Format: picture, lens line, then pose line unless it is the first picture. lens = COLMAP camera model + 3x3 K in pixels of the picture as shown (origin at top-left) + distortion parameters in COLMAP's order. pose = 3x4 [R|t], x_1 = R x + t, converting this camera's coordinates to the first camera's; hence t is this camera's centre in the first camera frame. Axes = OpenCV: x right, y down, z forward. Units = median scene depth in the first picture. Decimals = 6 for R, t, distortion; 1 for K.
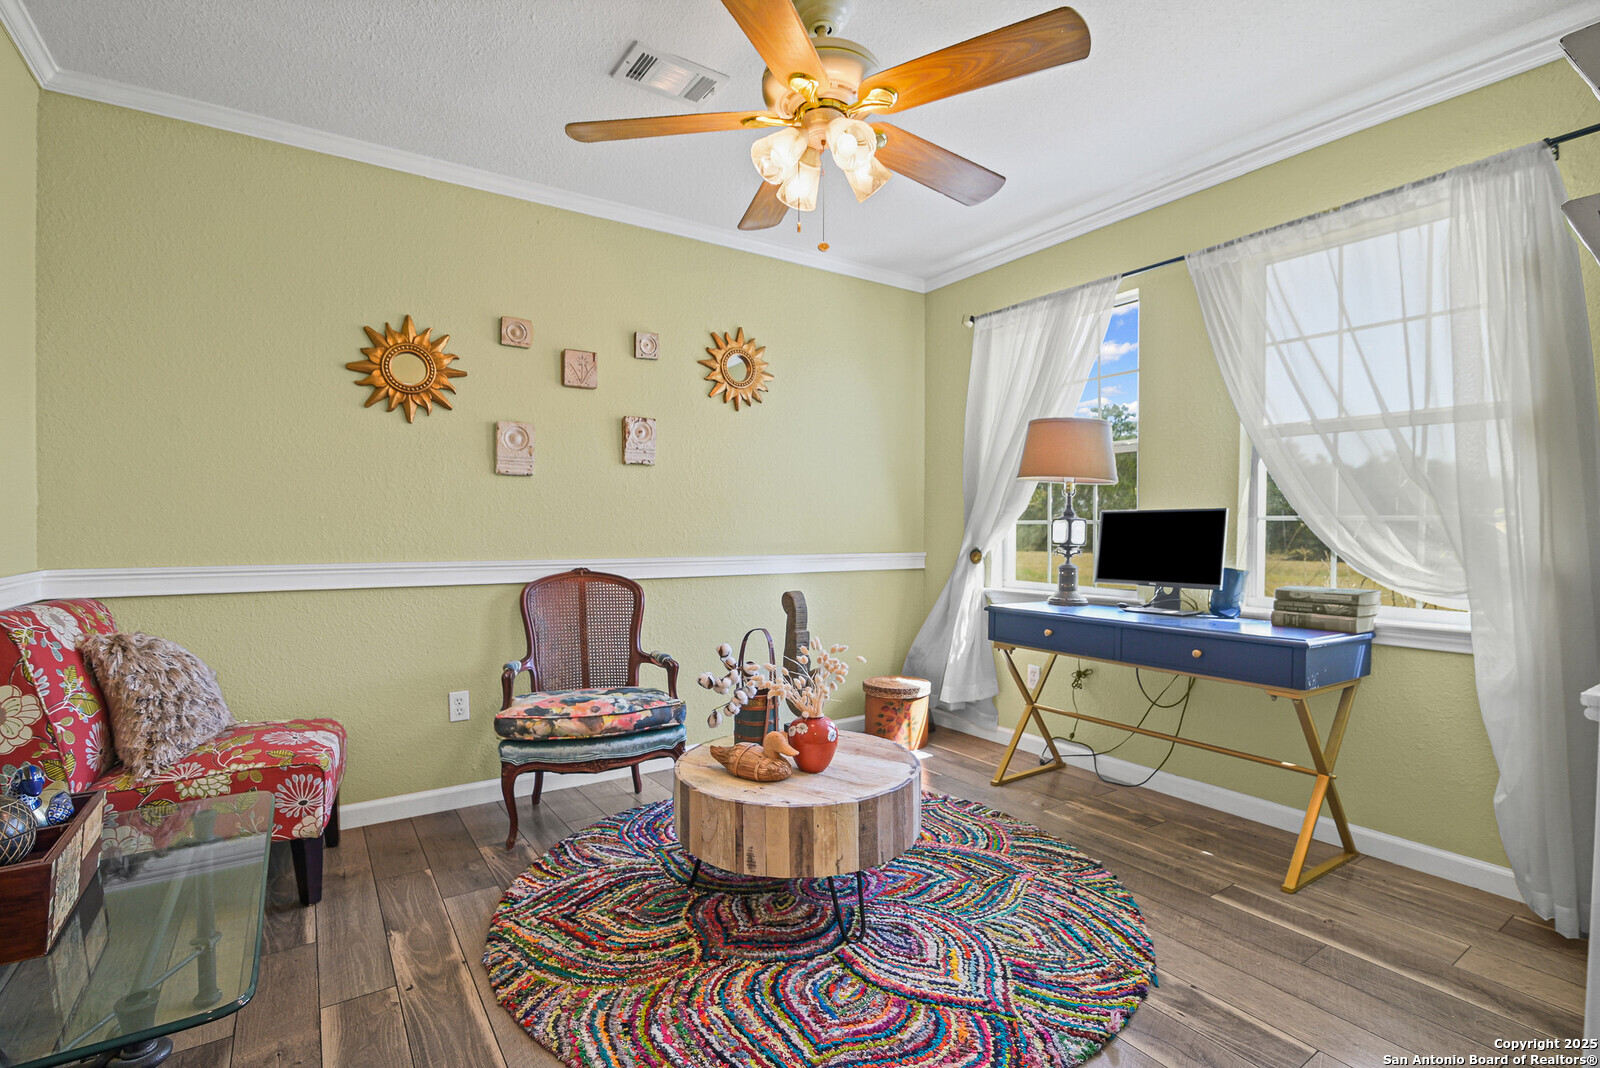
lens RADIAL K [[744.7, 0, 807.8], [0, 744.7, 539.0], [0, 0, 1]] dist [-0.000027, -0.000151]
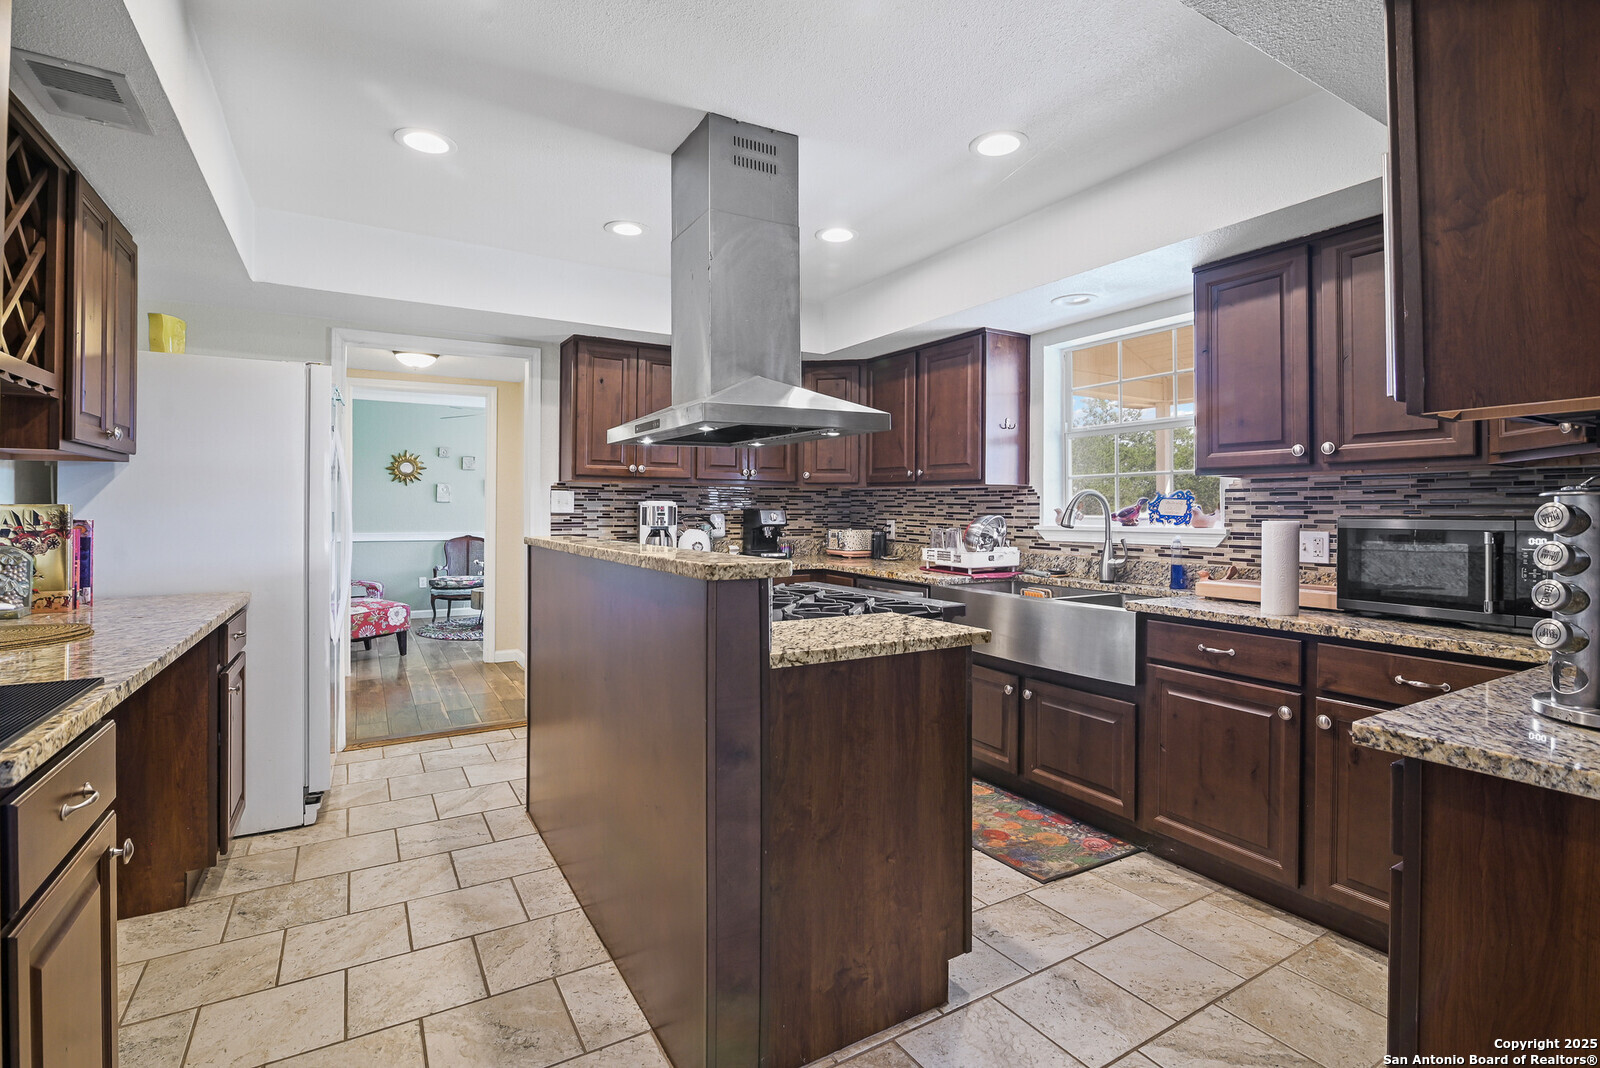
lens RADIAL K [[744.7, 0, 792.3], [0, 744.7, 518.8], [0, 0, 1]] dist [-0.000027, -0.000151]
pose [[0.997982, 0.005998, -0.063218, 1.194744], [-0.006224, 0.999975, -0.003372, -0.022908], [0.063196, 0.003759, 0.997994, -1.875737]]
